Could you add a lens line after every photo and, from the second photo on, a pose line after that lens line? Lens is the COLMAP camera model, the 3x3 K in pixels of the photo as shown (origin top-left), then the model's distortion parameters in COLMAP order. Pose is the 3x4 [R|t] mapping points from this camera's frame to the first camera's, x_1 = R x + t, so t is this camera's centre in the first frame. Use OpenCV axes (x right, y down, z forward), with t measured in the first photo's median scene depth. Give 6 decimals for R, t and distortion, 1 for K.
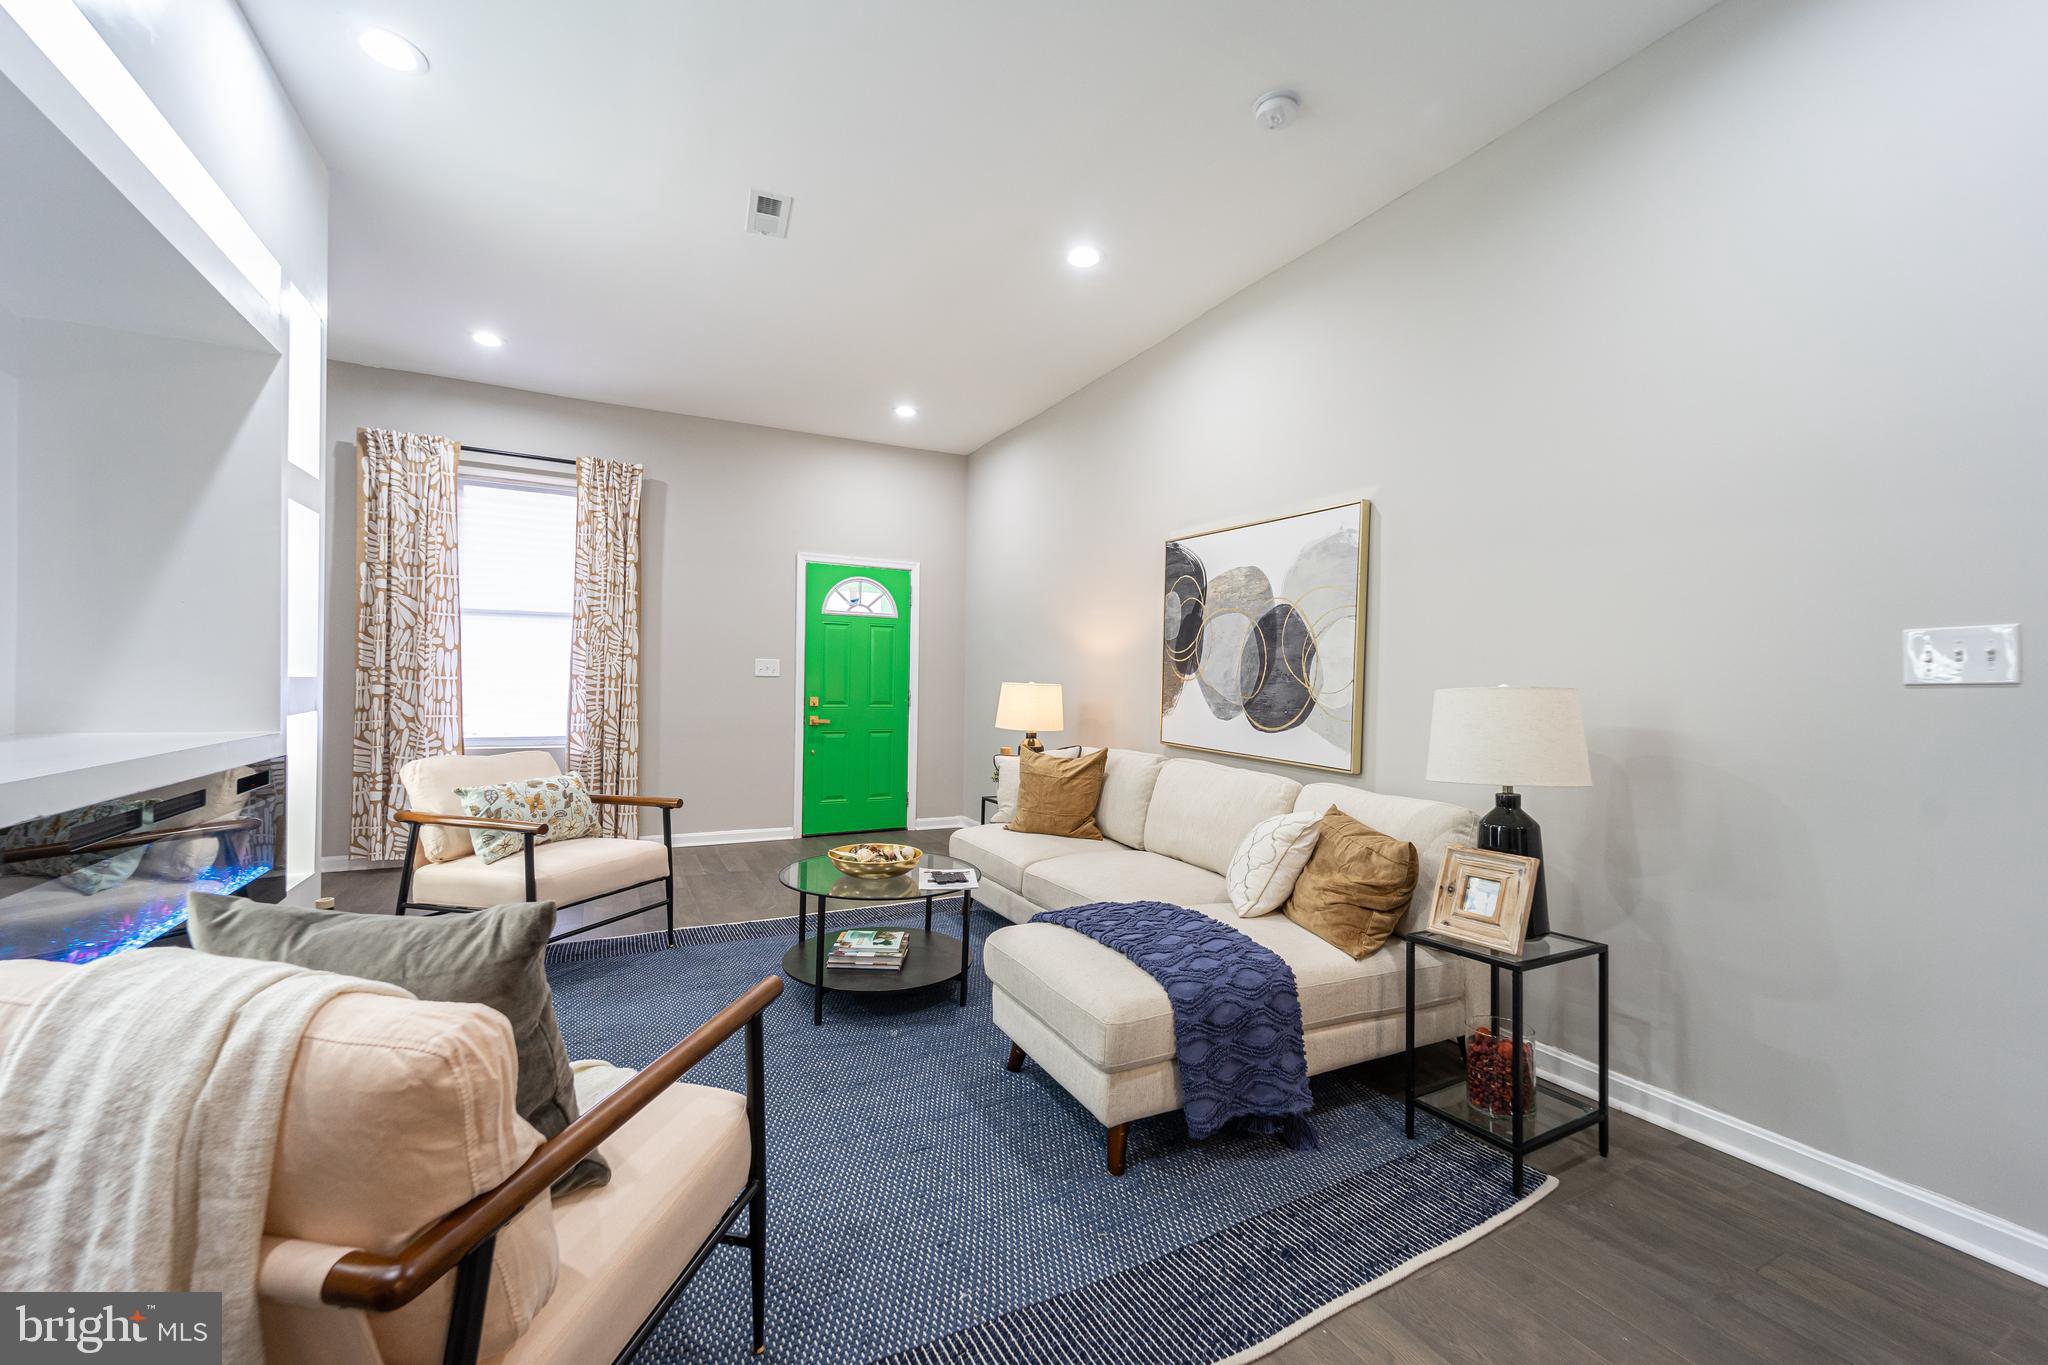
lens RADIAL K [[820.1, 0, 1029.2], [0, 820.1, 685.7], [0, 0, 1]] dist [0.003333, -0.002886]
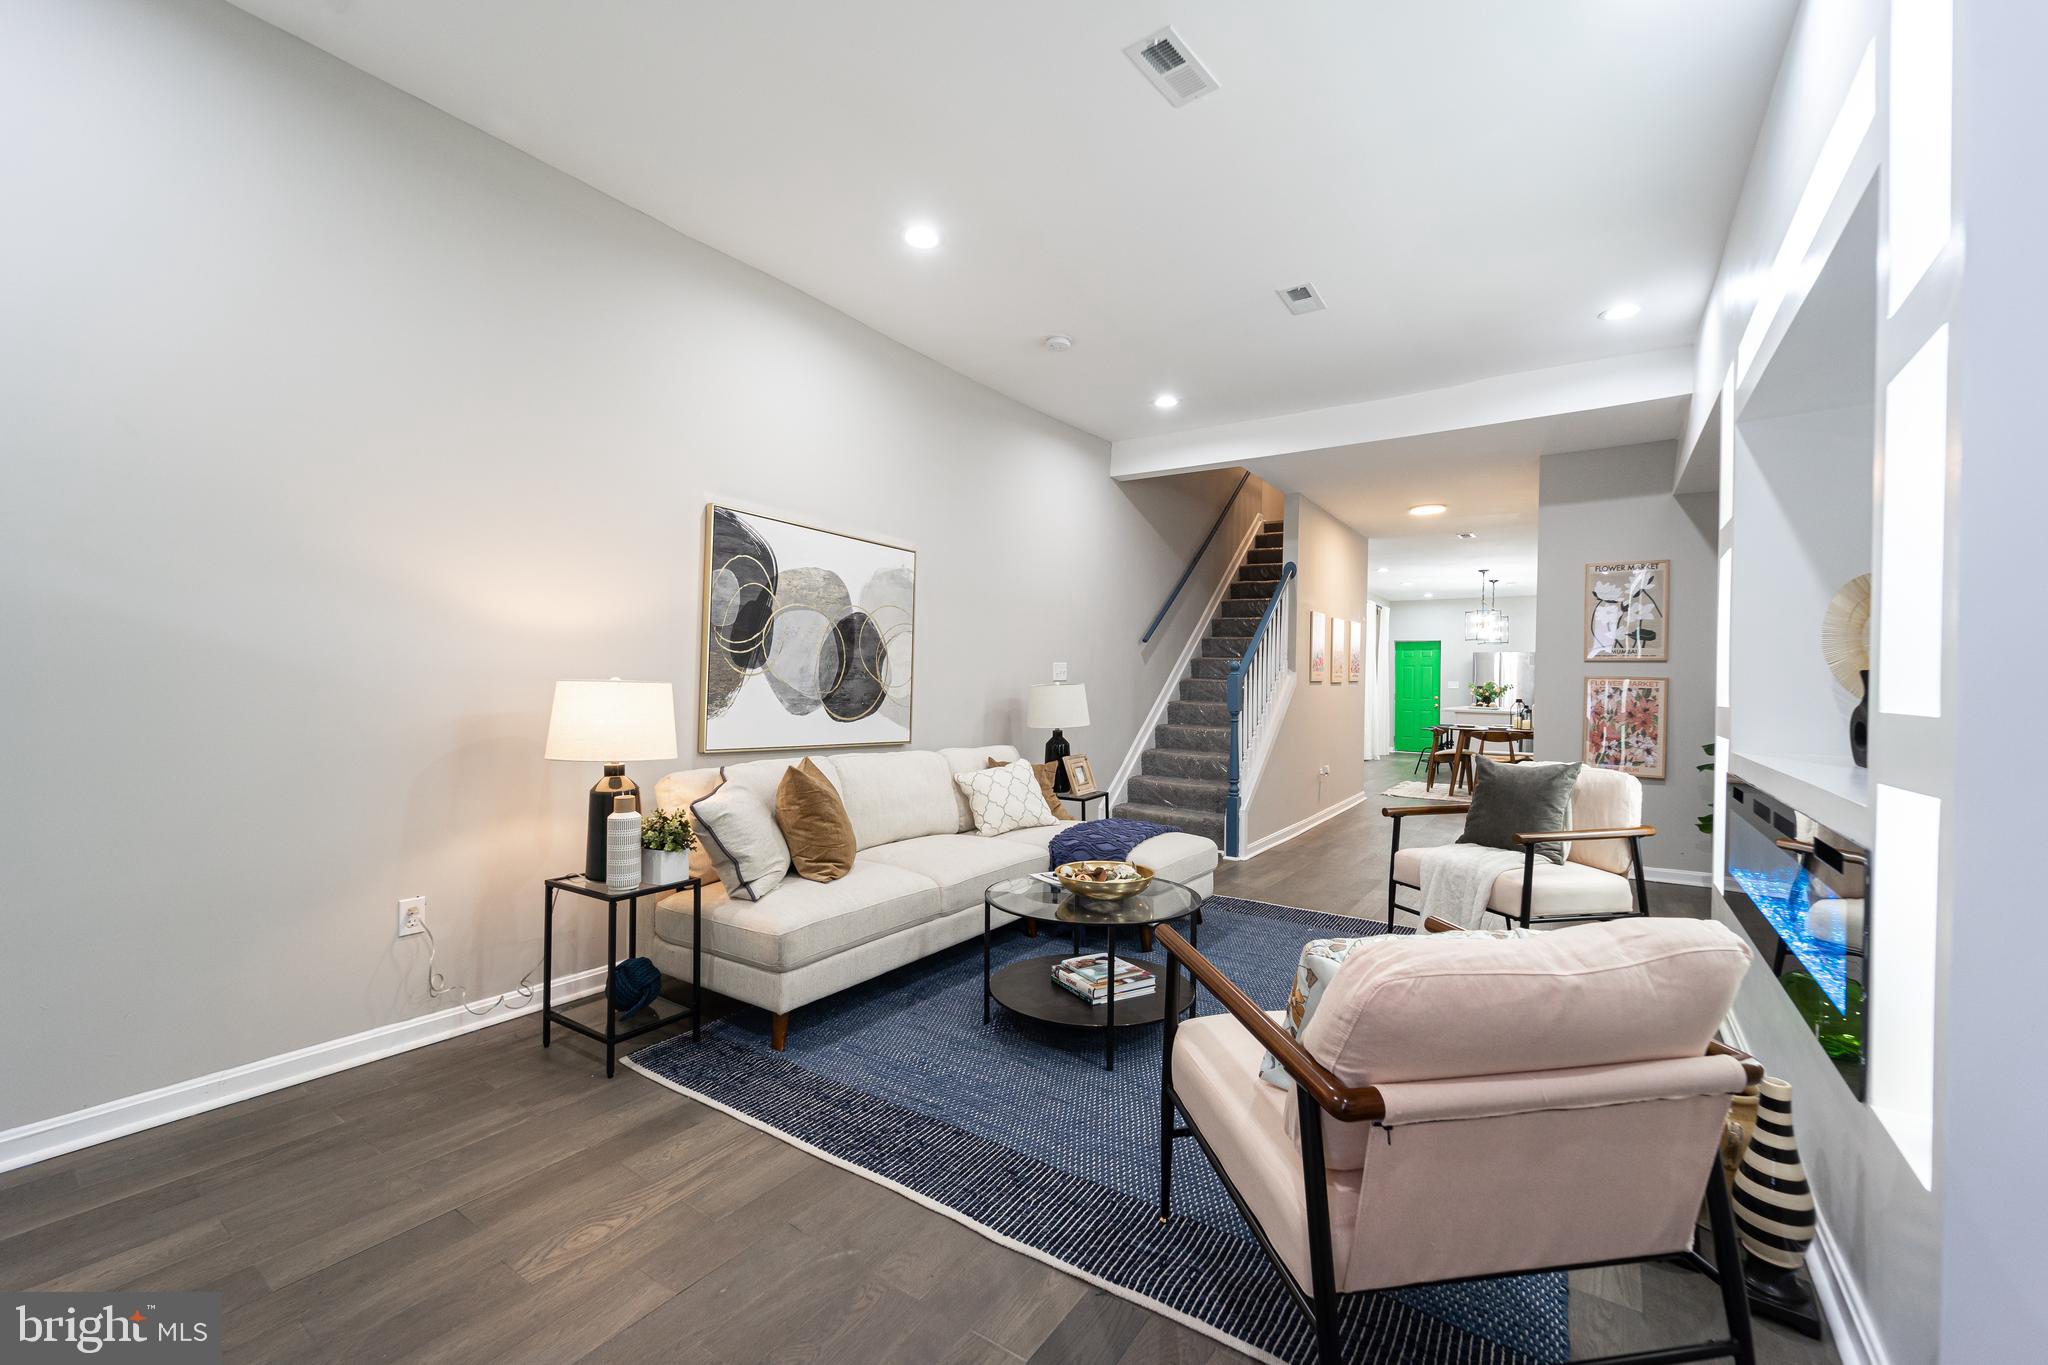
lens RADIAL K [[820.1, 0, 1029.2], [0, 820.1, 685.7], [0, 0, 1]] dist [0.003333, -0.002886]
pose [[-0.475485, -0.026199, 0.879334, -0.942291], [-0.019343, 0.999626, 0.019323, -0.023551], [-0.879511, -0.007821, -0.475814, 1.491421]]
